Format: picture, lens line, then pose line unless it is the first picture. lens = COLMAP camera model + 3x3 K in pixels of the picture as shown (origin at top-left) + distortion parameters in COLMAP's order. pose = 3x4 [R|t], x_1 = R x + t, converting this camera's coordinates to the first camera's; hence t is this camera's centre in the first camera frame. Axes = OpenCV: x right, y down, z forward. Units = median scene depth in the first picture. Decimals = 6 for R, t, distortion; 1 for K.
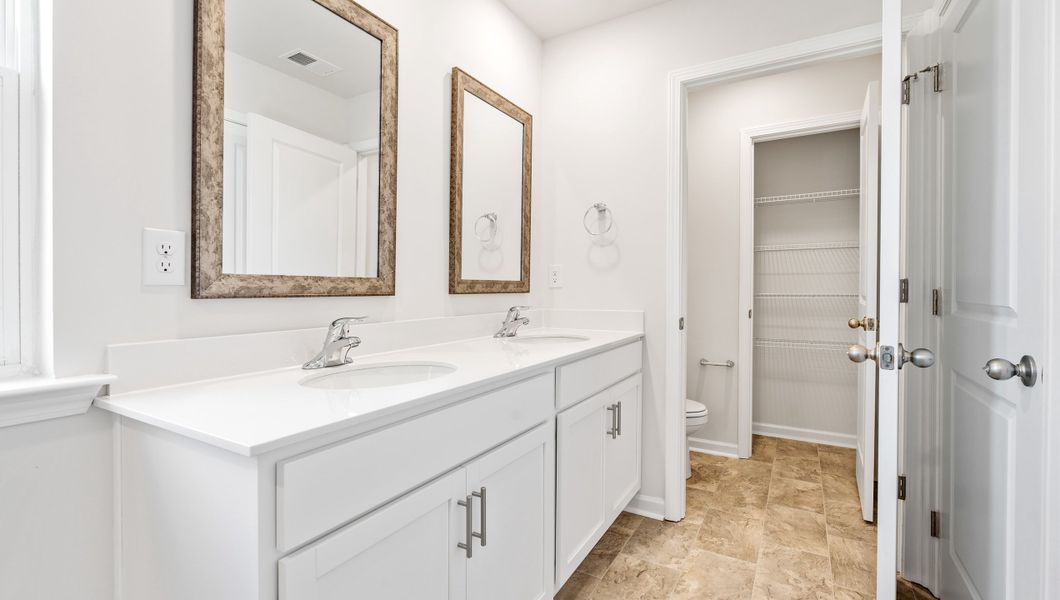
lens RADIAL K [[460.1, 0, 530.0], [0, 460.1, 300.0], [0, 0, 1]] dist [-0.006320, 0.000124]
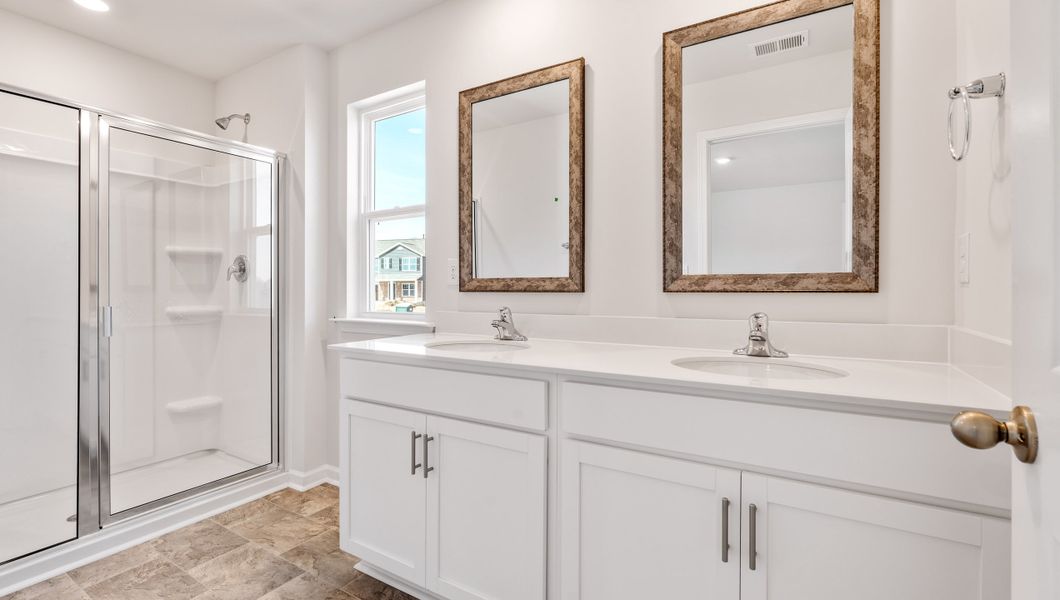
lens RADIAL K [[455.7, 0, 526.3], [0, 455.7, 297.0], [0, 0, 1]] dist [-0.008537, 0.000239]
pose [[-0.011286, 0.019549, -0.999745, 0.913805], [-0.023315, 0.999532, 0.019808, -0.018888], [0.999664, 0.023533, -0.010825, 0.965644]]
